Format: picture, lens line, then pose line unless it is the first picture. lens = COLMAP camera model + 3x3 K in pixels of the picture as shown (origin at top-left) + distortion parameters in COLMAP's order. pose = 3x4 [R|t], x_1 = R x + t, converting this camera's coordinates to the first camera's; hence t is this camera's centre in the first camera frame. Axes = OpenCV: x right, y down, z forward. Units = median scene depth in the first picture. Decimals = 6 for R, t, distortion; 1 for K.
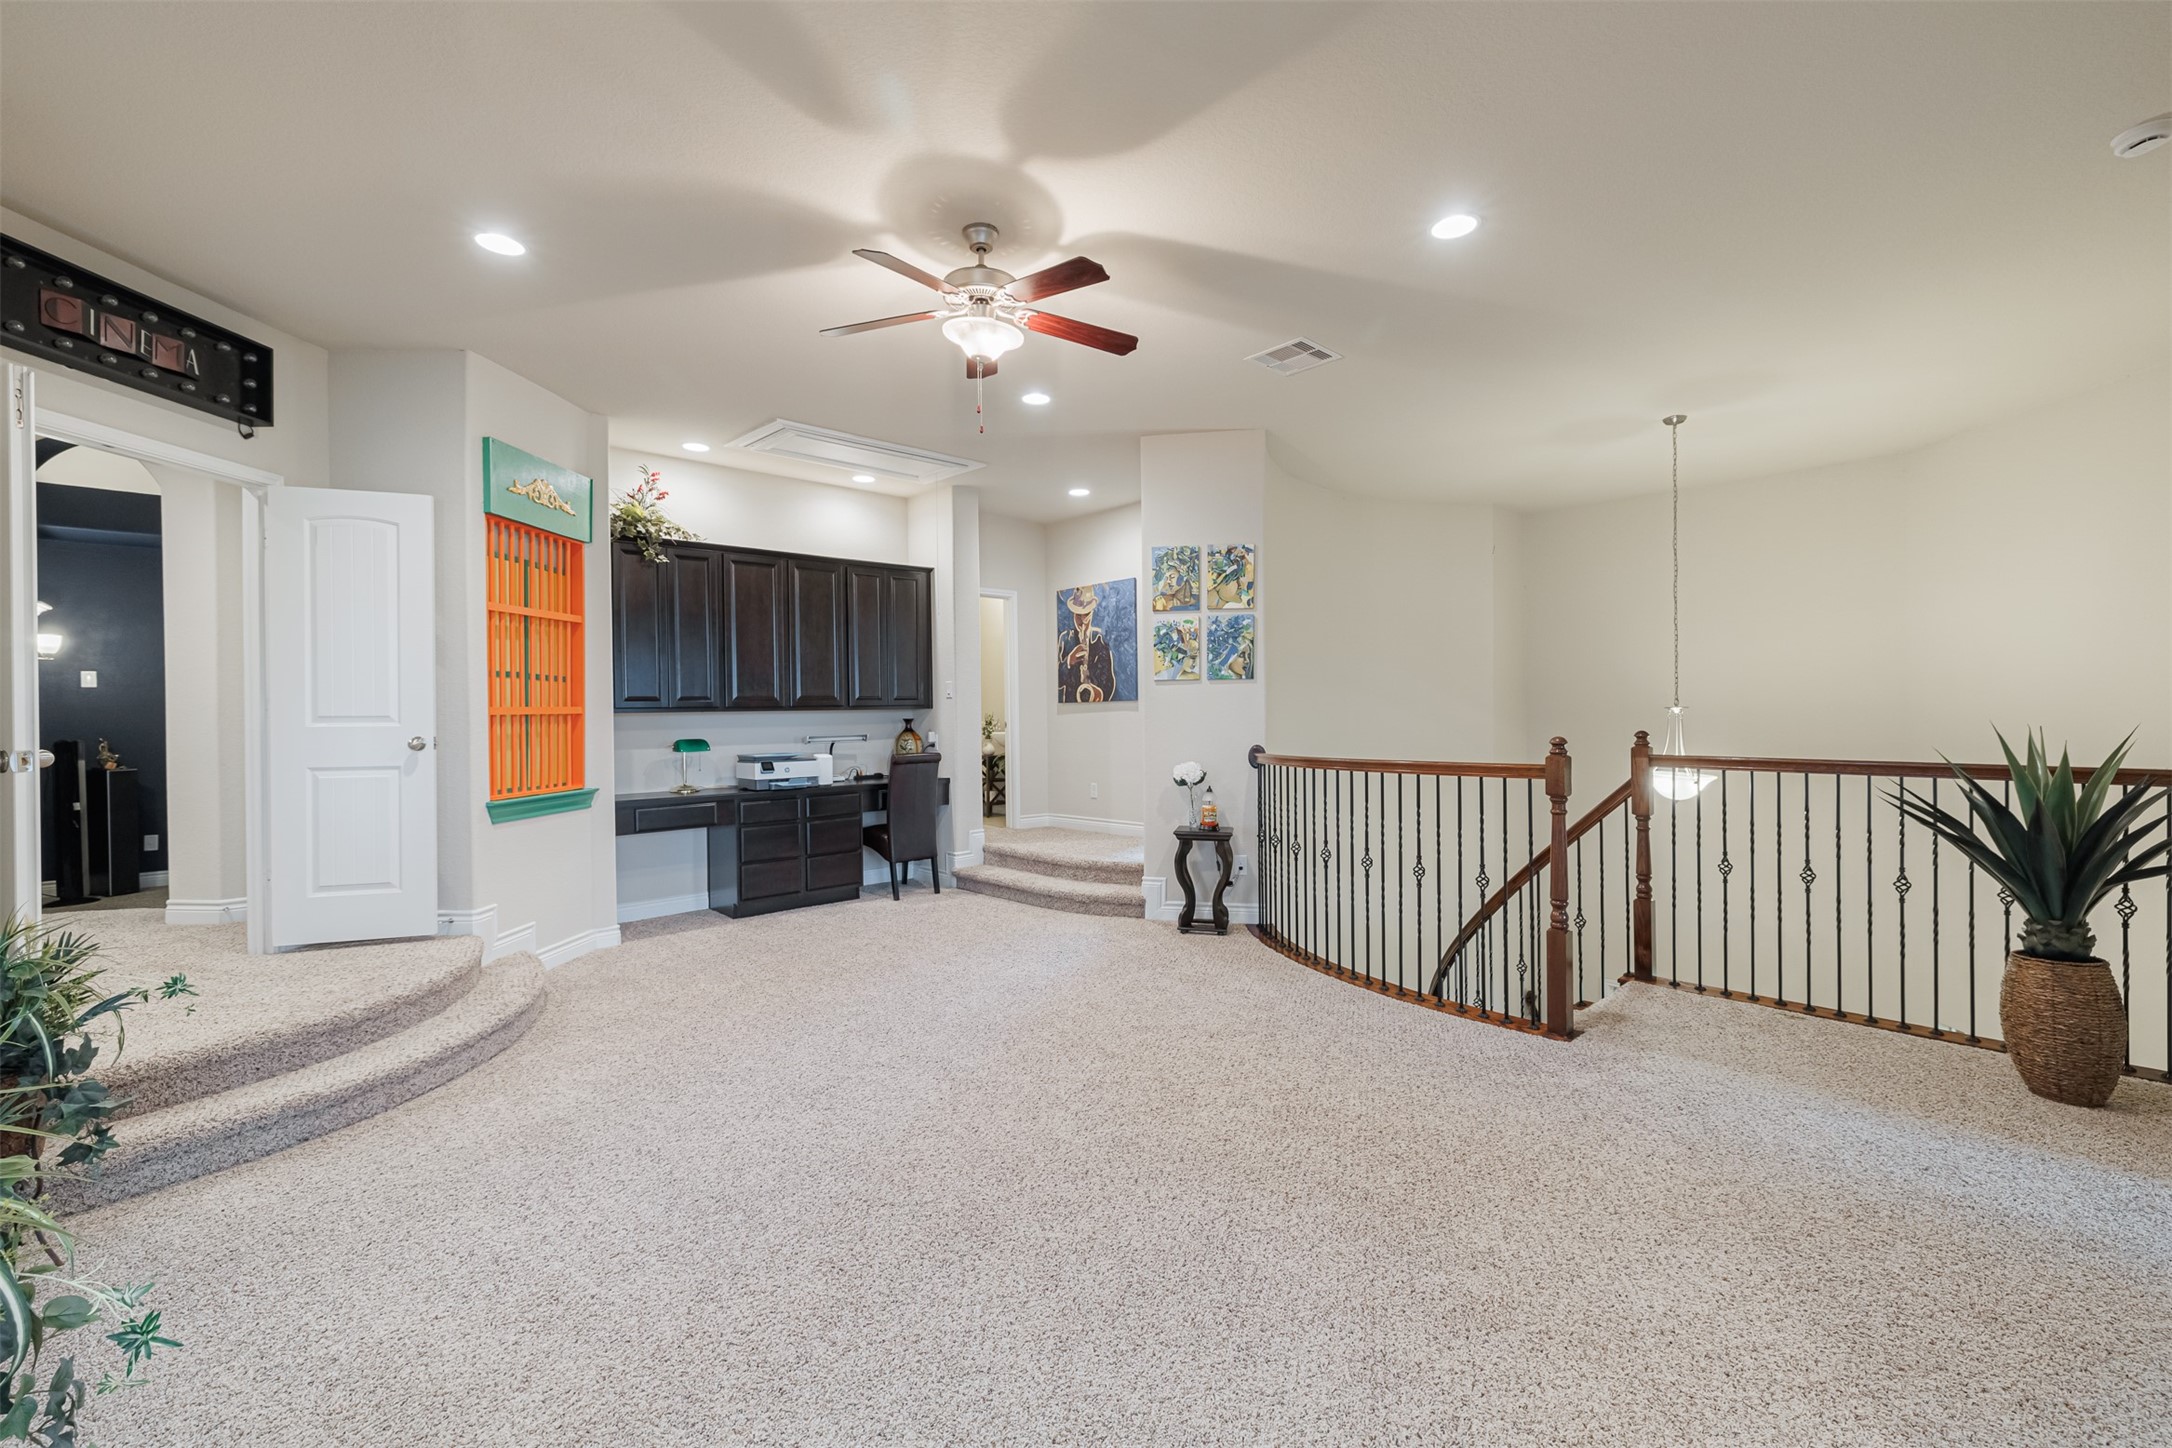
lens RADIAL K [[942.3, 0, 1090.1], [0, 942.3, 718.3], [0, 0, 1]] dist [0.007125, 0.000026]
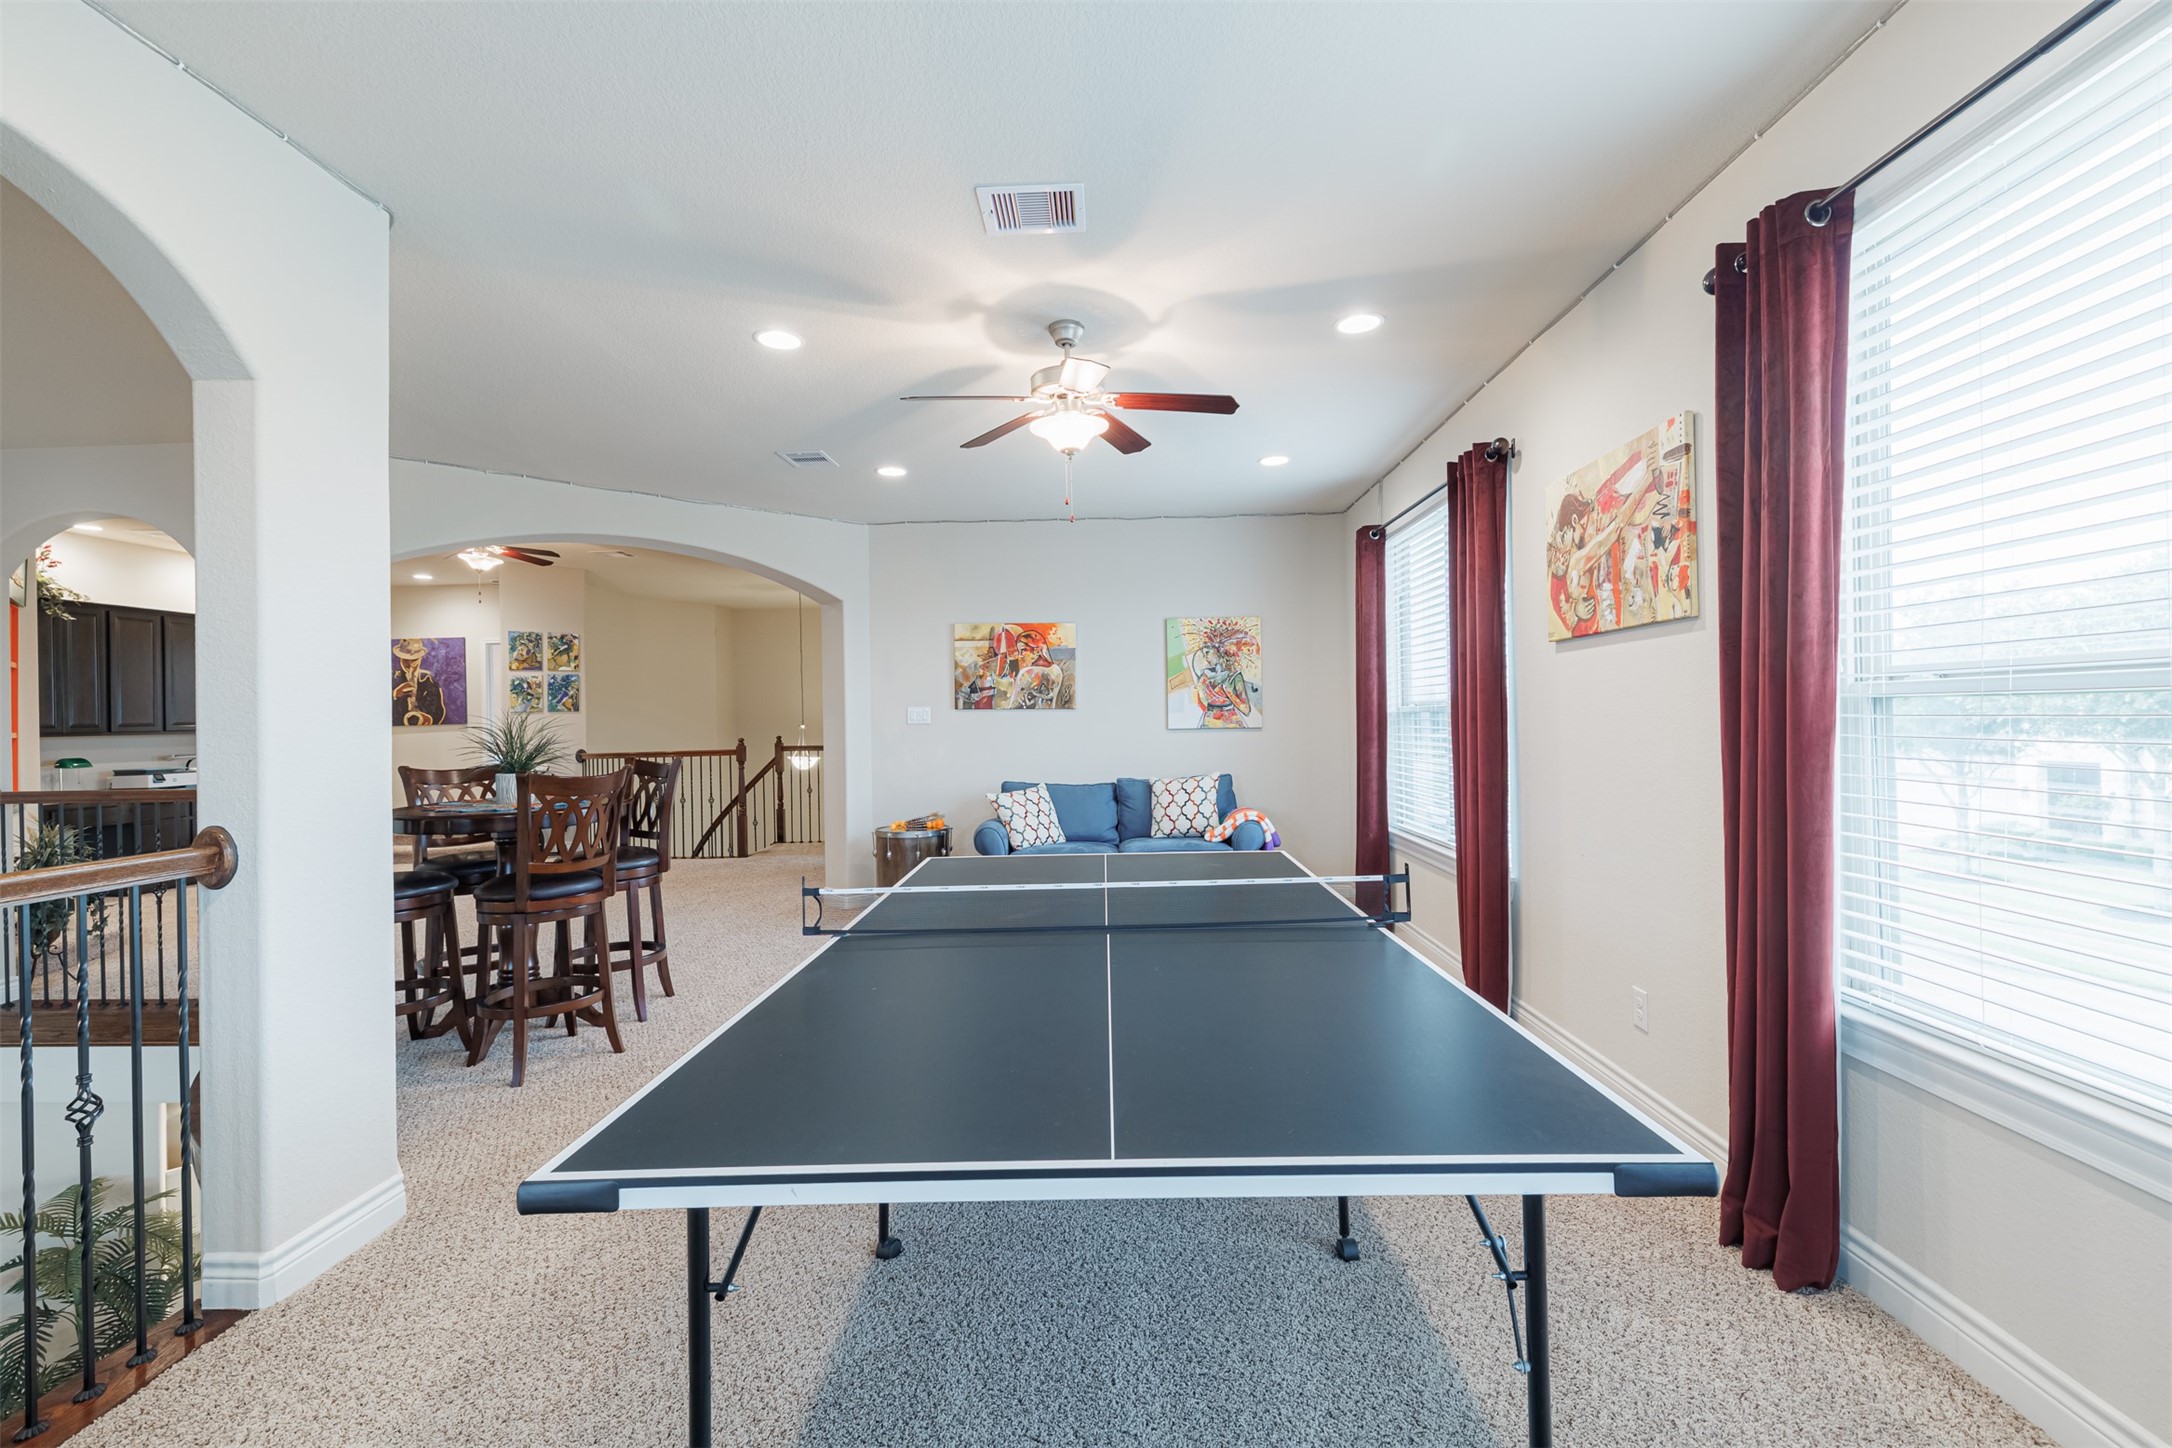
lens RADIAL K [[942.3, 0, 1090.1], [0, 942.3, 718.3], [0, 0, 1]] dist [0.007125, 0.000026]
pose [[0.710652, -0.003915, 0.703533, -0.376720], [0.018006, 0.999758, -0.012624, 0.010186], [-0.703314, 0.021639, 0.710550, -0.890183]]
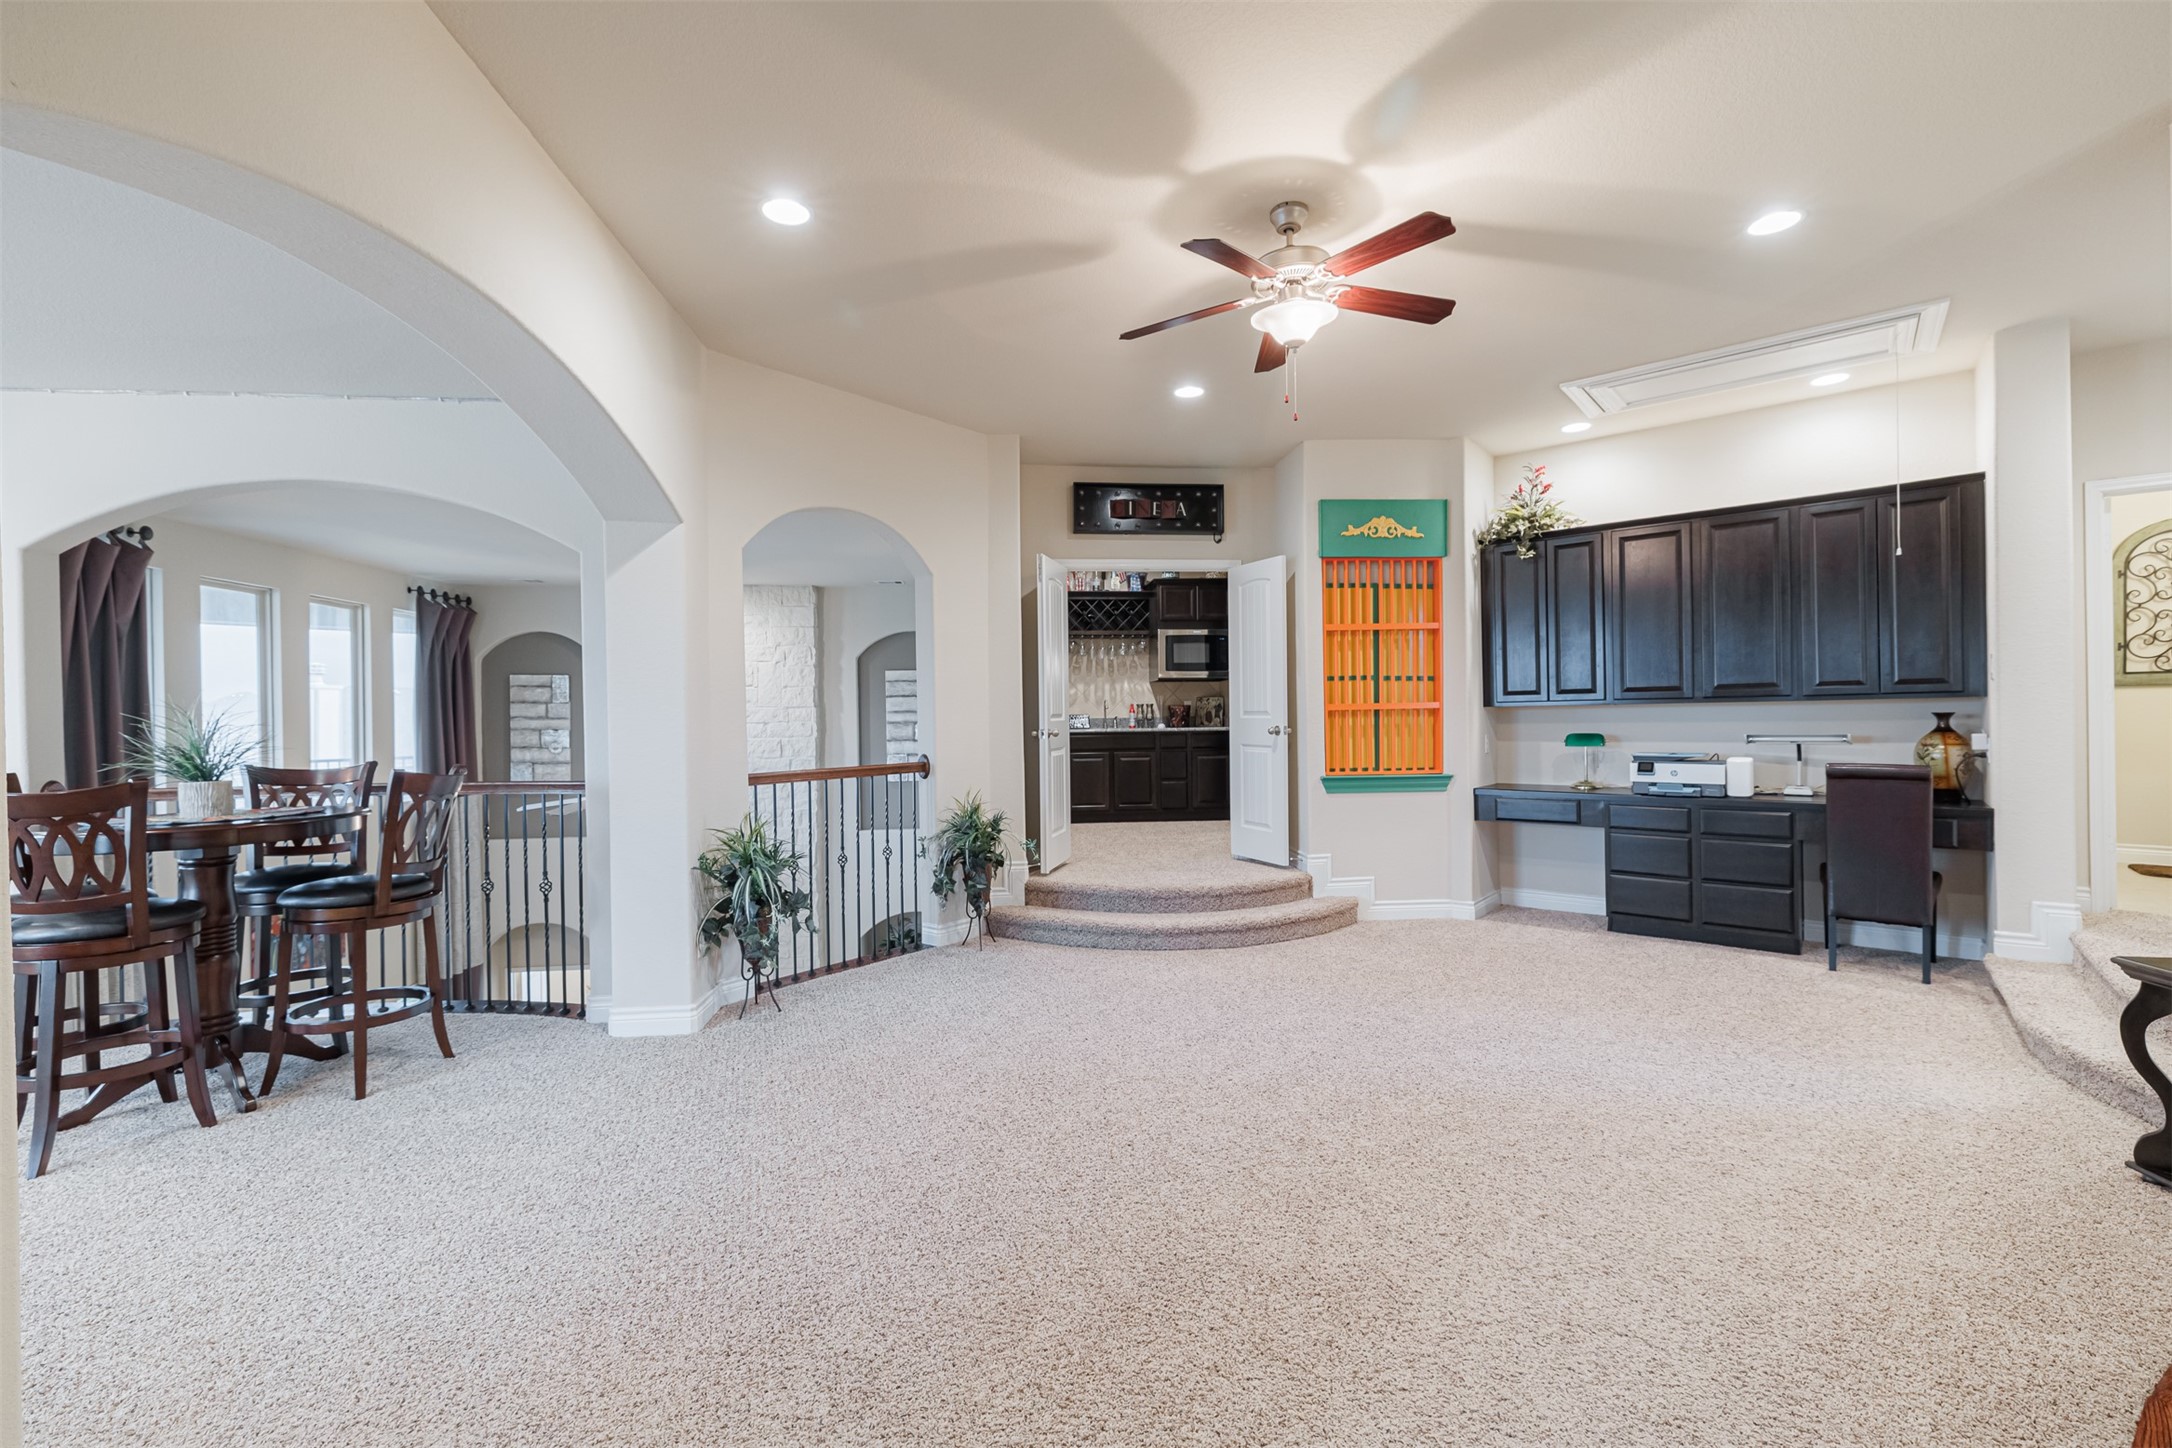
lens RADIAL K [[925.6, 0, 1084.2], [0, 925.6, 720.3], [0, 0, 1]] dist [0.019256, -0.006099]
pose [[0.098077, 0.016995, -0.995034, 0.497866], [0.005223, 0.999832, 0.017592, -0.011158], [0.995165, -0.006922, 0.097972, 0.430659]]
